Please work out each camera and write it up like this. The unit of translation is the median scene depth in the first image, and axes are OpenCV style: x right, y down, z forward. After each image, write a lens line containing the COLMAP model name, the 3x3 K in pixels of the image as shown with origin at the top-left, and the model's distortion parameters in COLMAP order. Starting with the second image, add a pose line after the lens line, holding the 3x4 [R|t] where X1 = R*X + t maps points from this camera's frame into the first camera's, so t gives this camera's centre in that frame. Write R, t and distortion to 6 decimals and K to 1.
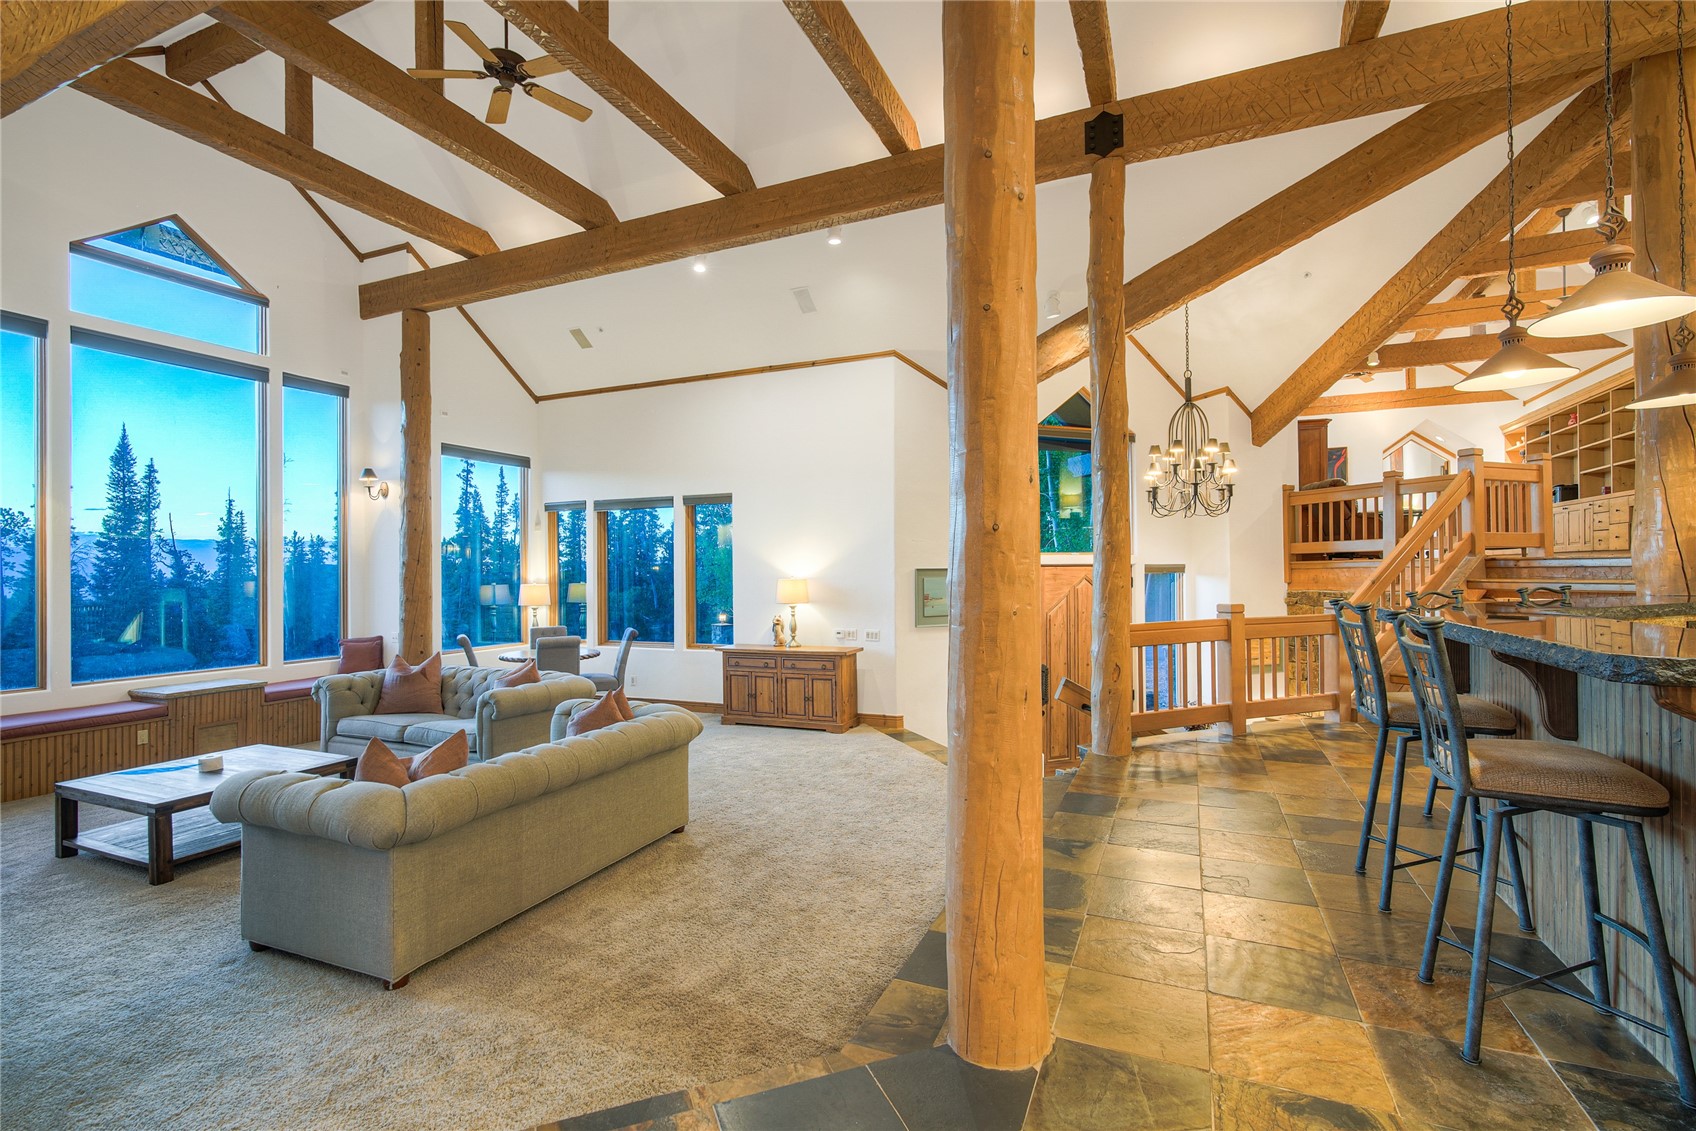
lens RADIAL K [[765.6, 0, 846.5], [0, 765.6, 574.2], [0, 0, 1]] dist [-0.012373, 0.000288]
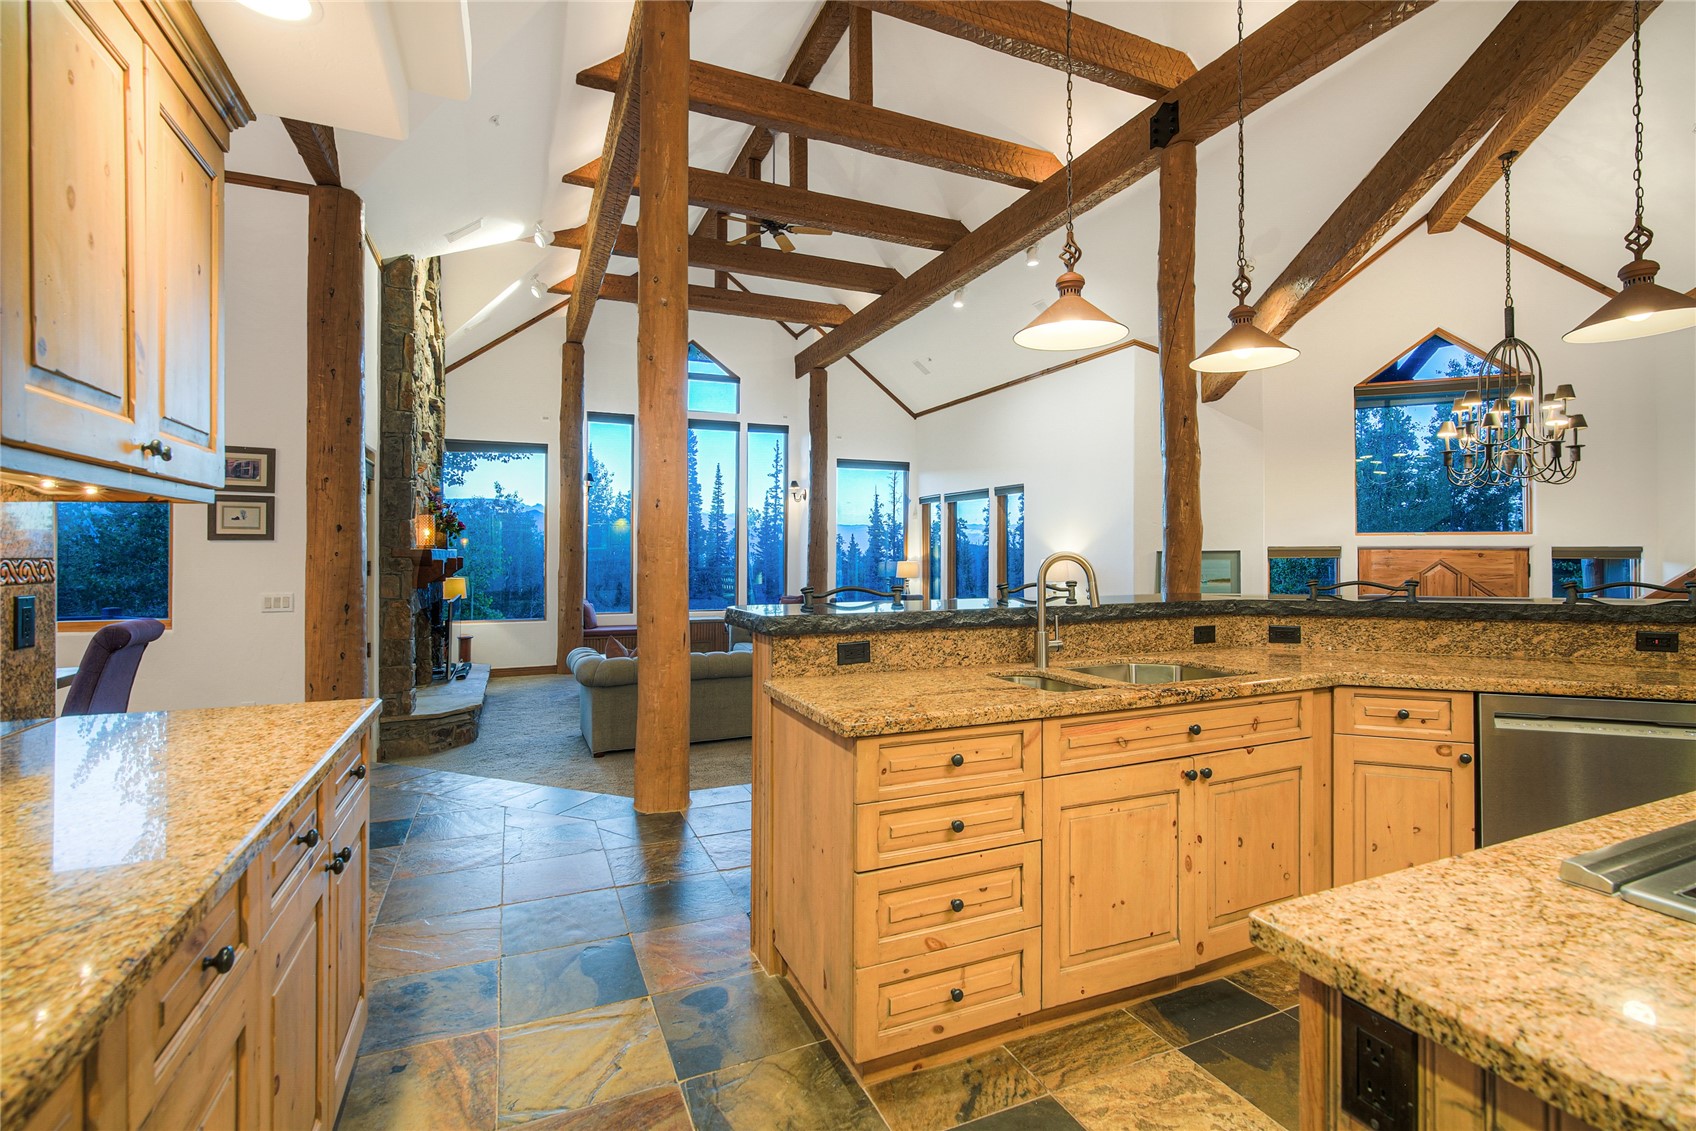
lens RADIAL K [[765.6, 0, 846.5], [0, 765.6, 552.7], [0, 0, 1]] dist [-0.012373, 0.000288]
pose [[0.738039, 0.006964, -0.674723, 0.439390], [-0.006780, 0.999973, 0.002904, -0.005208], [0.674725, 0.002431, 0.738066, -0.020114]]
